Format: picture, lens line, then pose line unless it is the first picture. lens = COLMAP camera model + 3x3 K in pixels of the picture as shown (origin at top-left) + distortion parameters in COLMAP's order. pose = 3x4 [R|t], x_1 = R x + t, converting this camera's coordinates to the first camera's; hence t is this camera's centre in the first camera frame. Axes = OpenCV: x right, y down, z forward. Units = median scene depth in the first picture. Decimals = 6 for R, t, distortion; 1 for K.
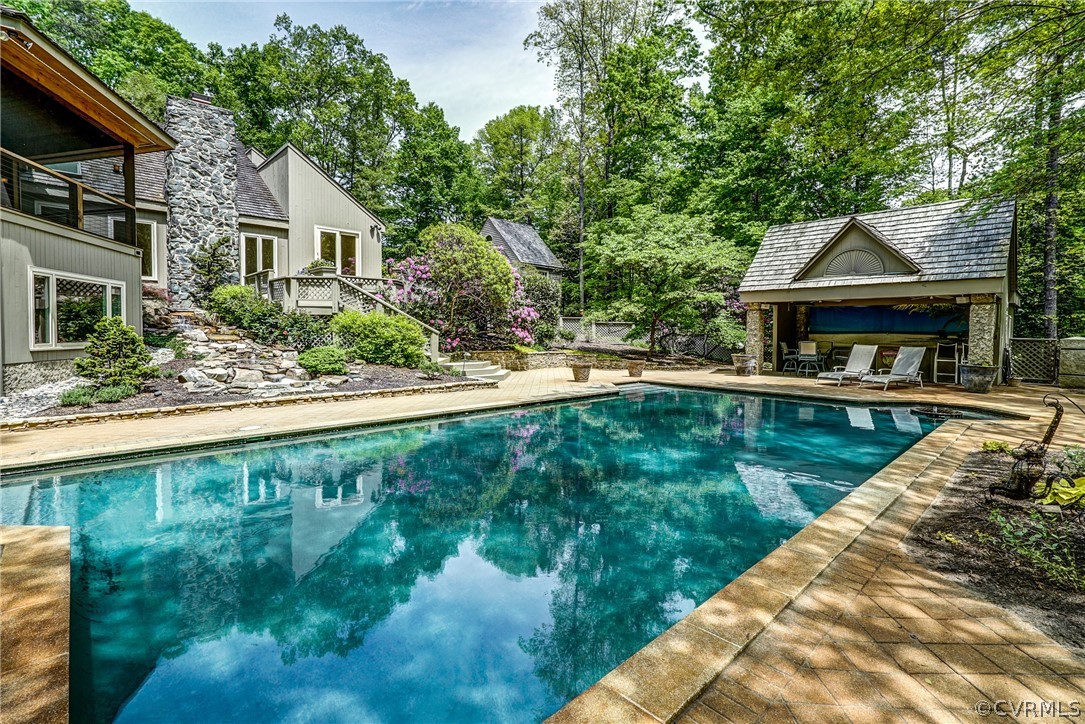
lens RADIAL K [[497.1, 0, 538.8], [0, 497.1, 355.6], [0, 0, 1]] dist [-0.002851, -0.000066]
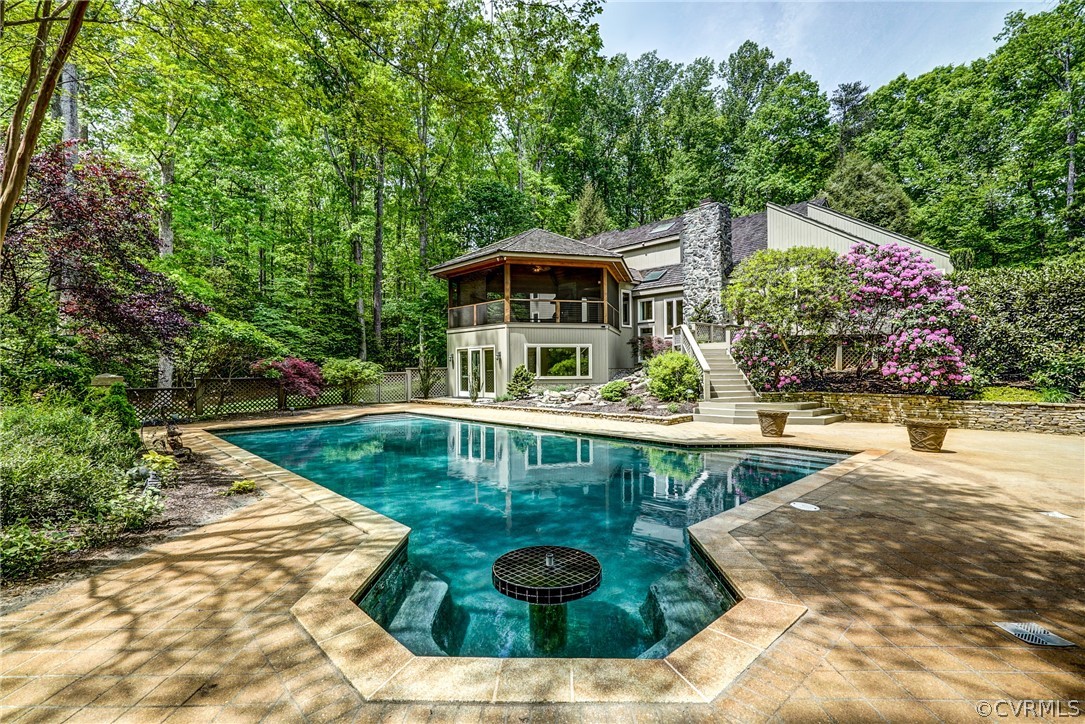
lens RADIAL K [[497.1, 0, 540.4], [0, 497.1, 360.6], [0, 0, 1]] dist [-0.002851, -0.000066]
pose [[-0.002698, -0.028842, -0.999580, 0.689863], [-0.042737, 0.998674, -0.028701, -0.018157], [0.999083, 0.042642, -0.003927, 0.562792]]
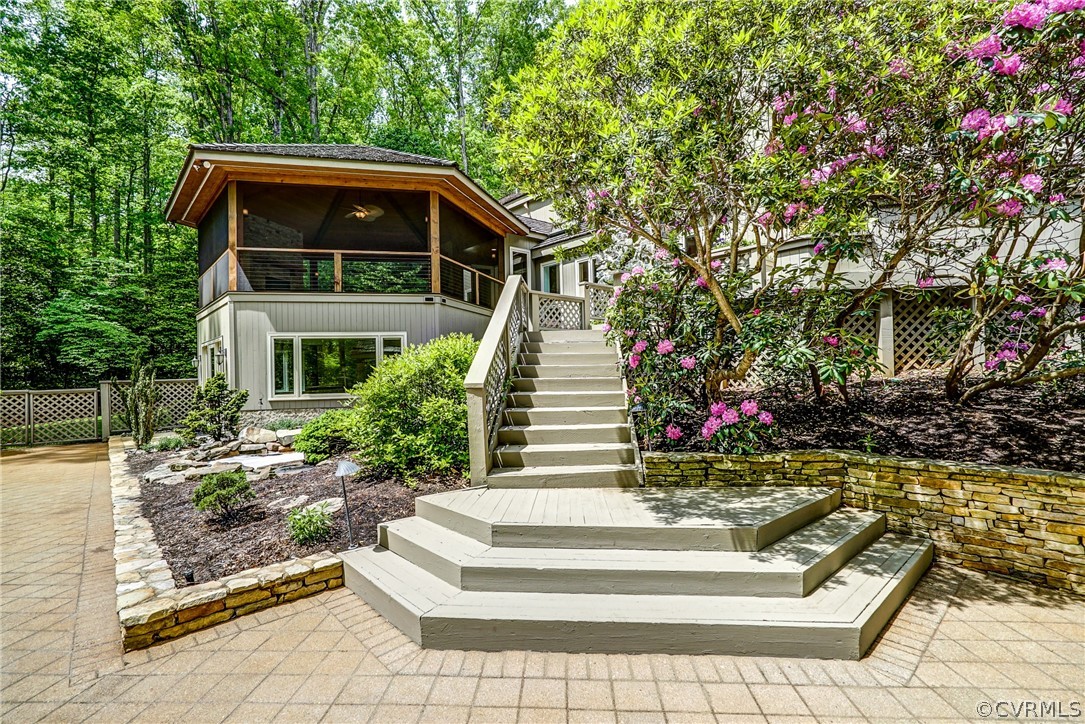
lens RADIAL K [[497.1, 0, 543.3], [0, 497.1, 364.9], [0, 0, 1]] dist [-0.002851, -0.000066]
pose [[-0.029002, -0.026747, -0.999221, 0.100012], [-0.026066, 0.999322, -0.025993, -0.043969], [0.999239, 0.025292, -0.029679, 0.894379]]
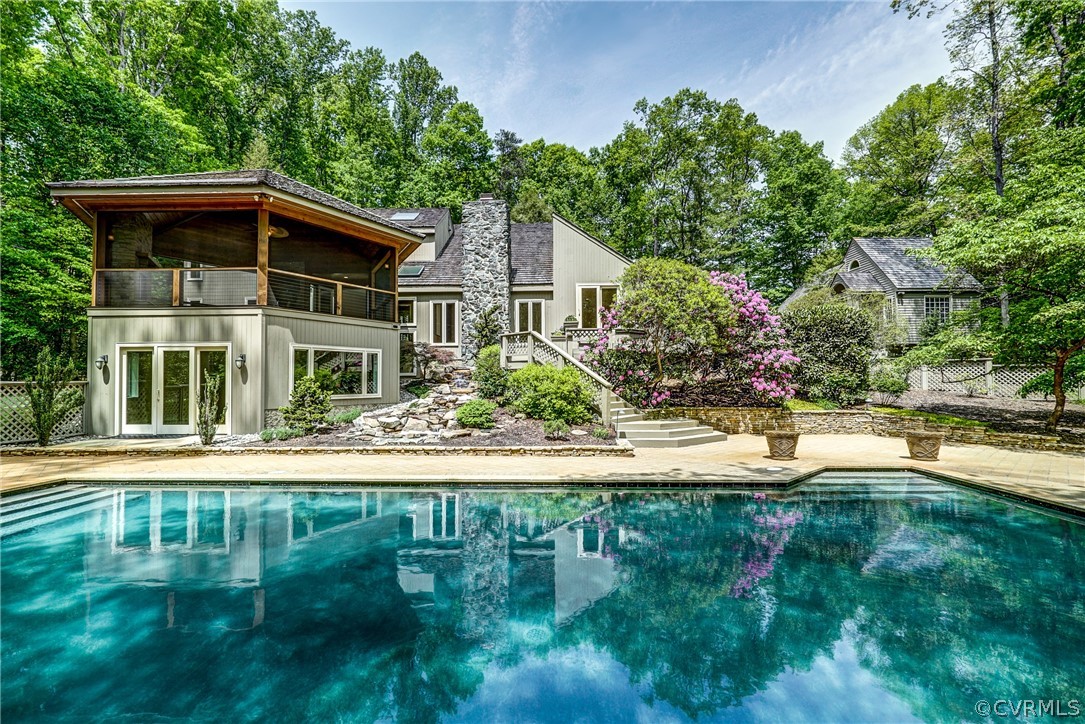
lens RADIAL K [[497.1, 0, 543.9], [0, 497.1, 366.1], [0, 0, 1]] dist [-0.002851, -0.000066]
pose [[0.701824, -0.034491, -0.711515, 0.285142], [-0.023673, 0.997146, -0.071687, -0.012664], [0.711957, 0.067155, 0.699004, 0.262882]]
